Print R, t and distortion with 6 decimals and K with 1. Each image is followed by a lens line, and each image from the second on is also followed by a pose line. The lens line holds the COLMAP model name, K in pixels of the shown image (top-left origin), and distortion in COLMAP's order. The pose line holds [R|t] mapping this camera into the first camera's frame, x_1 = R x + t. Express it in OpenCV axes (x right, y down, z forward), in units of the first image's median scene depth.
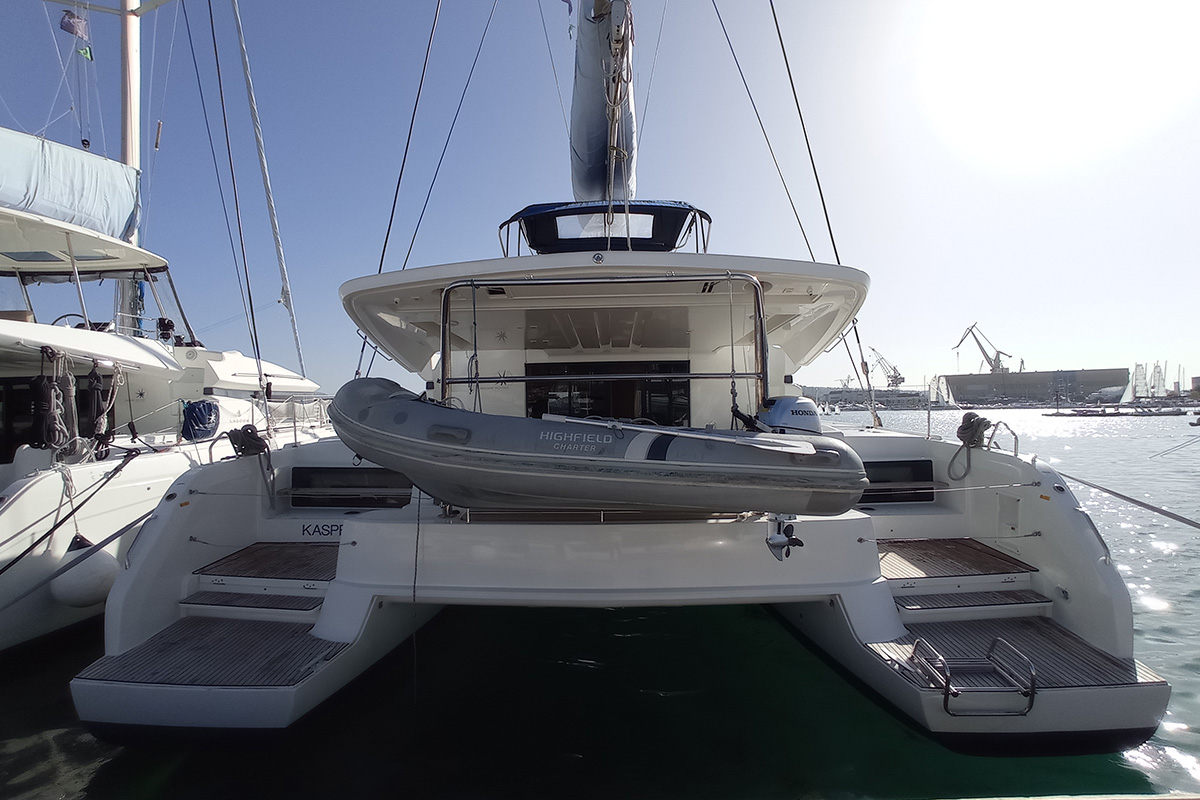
lens RADIAL K [[549.2, 0, 599.6], [0, 549.2, 402.4], [0, 0, 1]] dist [-0.031302, 0.008160]
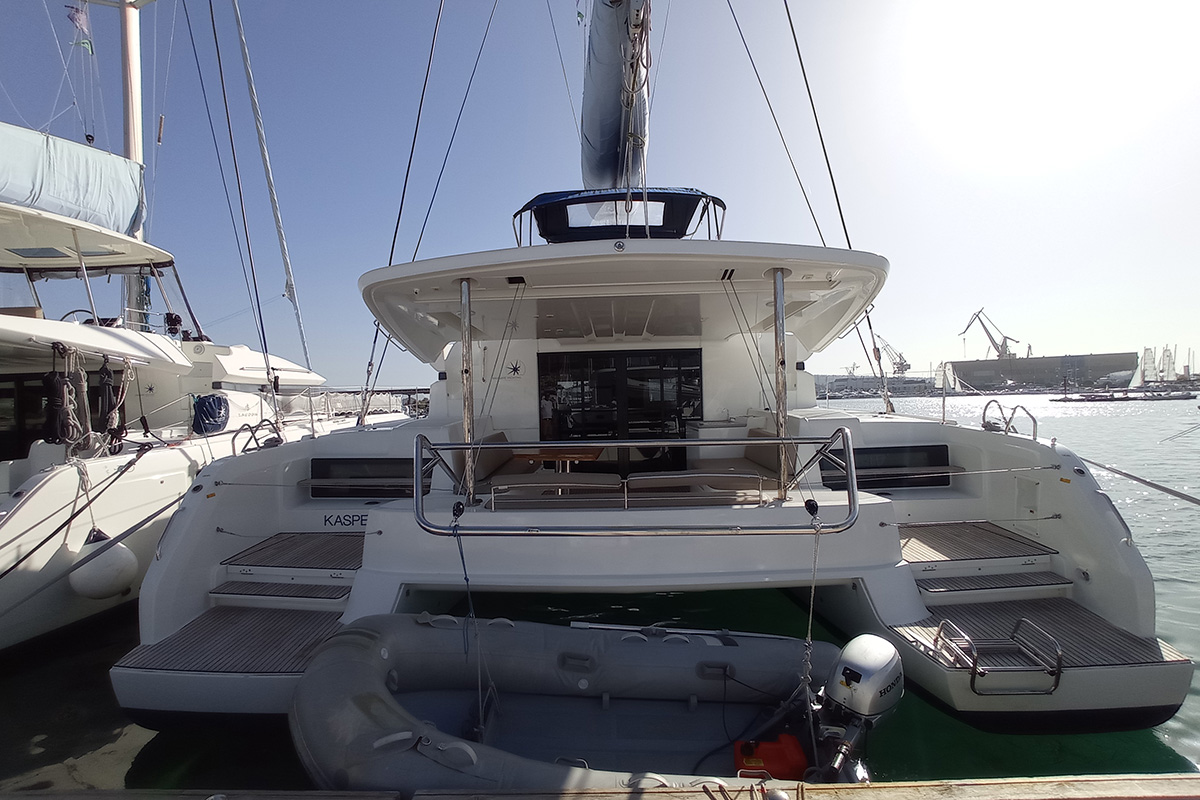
lens RADIAL K [[549.2, 0, 600.4], [0, 549.2, 403.1], [0, 0, 1]] dist [-0.031302, 0.008160]
pose [[0.999913, -0.010867, -0.007462, -0.013232], [0.011009, 0.999755, 0.019225, 0.001653], [0.007251, -0.019306, 0.999787, -0.002000]]
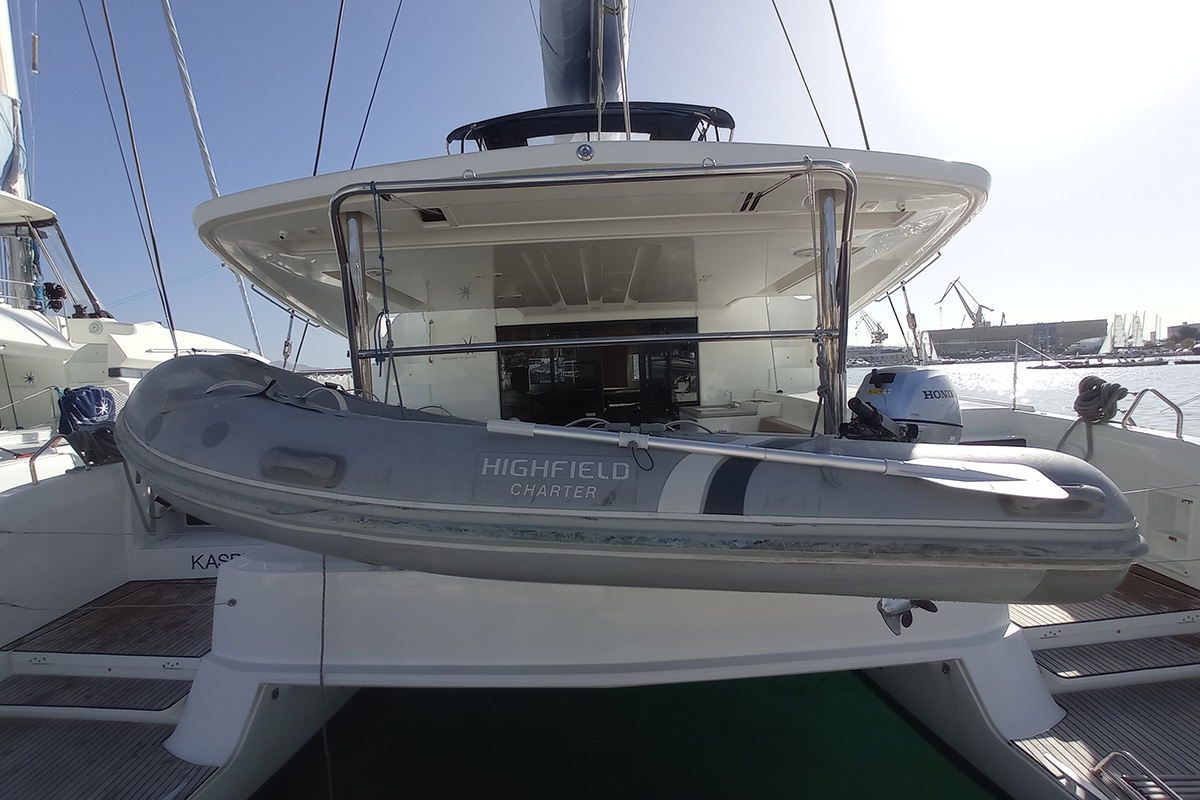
lens RADIAL K [[549.2, 0, 599.1], [0, 549.2, 405.2], [0, 0, 1]] dist [-0.031302, 0.008160]
pose [[0.999305, -0.028832, 0.023630, -0.004101], [0.027081, 0.997085, 0.071337, -0.007467], [-0.025618, -0.070647, 0.997172, 0.148499]]
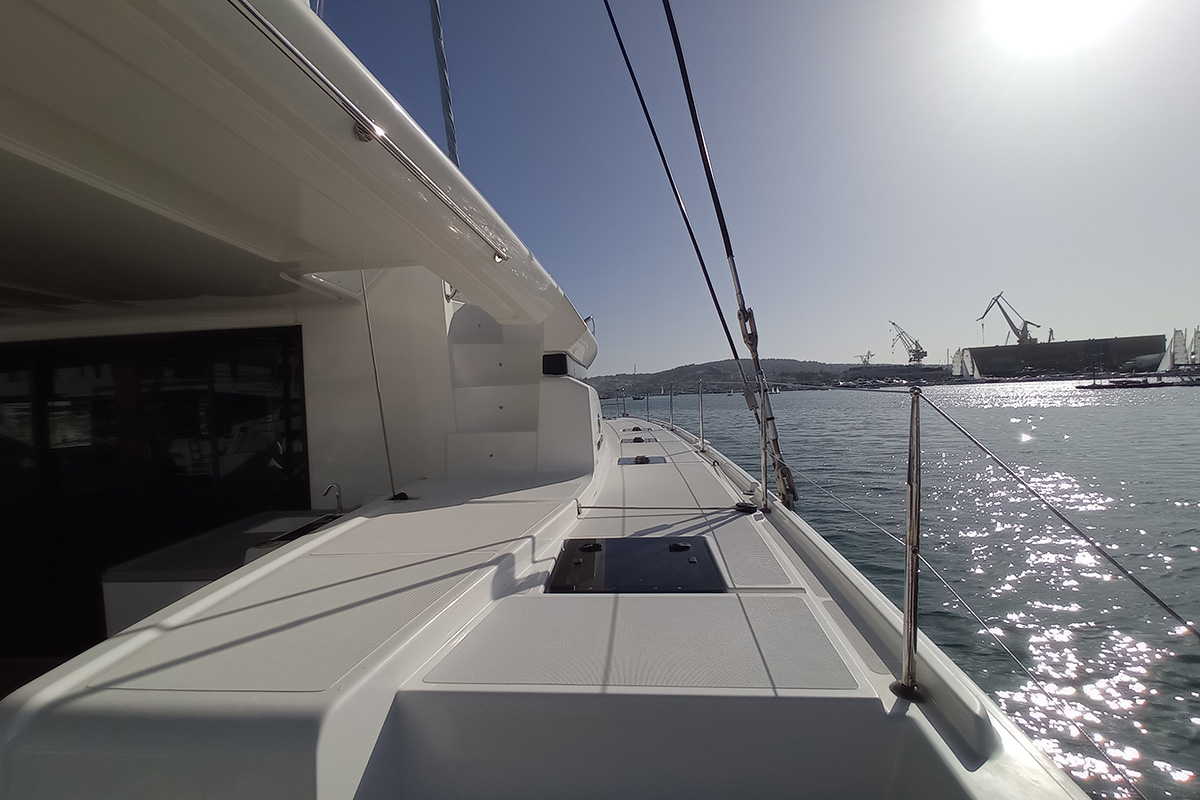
lens RADIAL K [[549.2, 0, 598.8], [0, 549.2, 403.6], [0, 0, 1]] dist [-0.031302, 0.008160]
pose [[0.999044, -0.027356, -0.034088, 0.310851], [0.028452, 0.999080, 0.032089, -0.019704], [0.033179, -0.033028, 0.998904, 0.489408]]
